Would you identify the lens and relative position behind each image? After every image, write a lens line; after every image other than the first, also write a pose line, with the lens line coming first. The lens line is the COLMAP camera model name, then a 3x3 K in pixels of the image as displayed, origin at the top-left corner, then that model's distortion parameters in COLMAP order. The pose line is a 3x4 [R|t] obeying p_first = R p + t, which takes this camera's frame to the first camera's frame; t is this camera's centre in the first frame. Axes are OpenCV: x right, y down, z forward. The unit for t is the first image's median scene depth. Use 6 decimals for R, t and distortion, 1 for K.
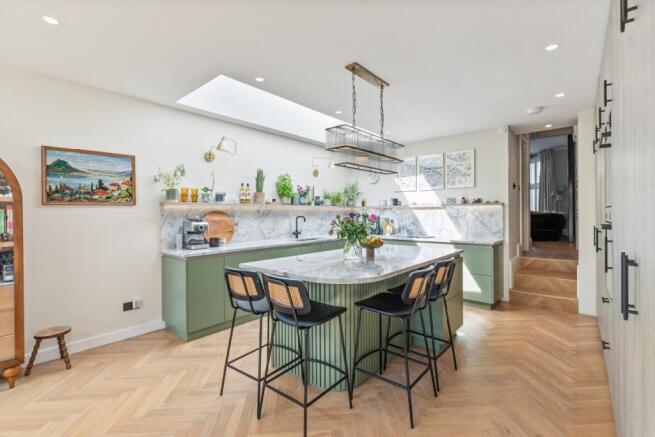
lens RADIAL K [[295.3, 0, 327.9], [0, 295.3, 216.6], [0, 0, 1]] dist [-0.003532, -0.000351]
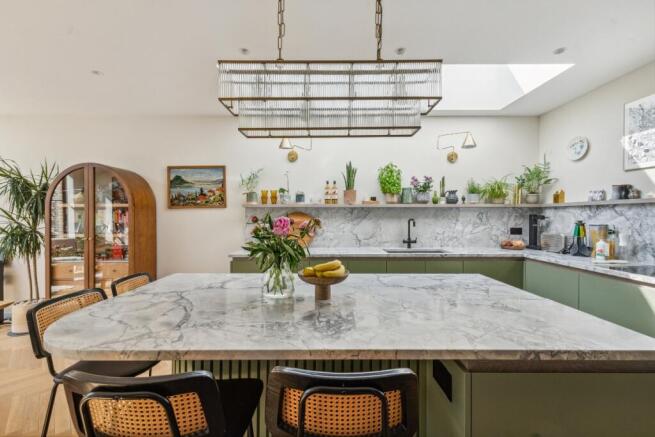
lens RADIAL K [[275.6, 0, 326.9], [0, 275.6, 217.2], [0, 0, 1]] dist [0.002209, -0.000253]
pose [[0.649997, 0.012433, -0.759835, 0.364086], [-0.009309, 0.999921, 0.008398, -0.011403], [0.759880, 0.001615, 0.650062, 0.489781]]
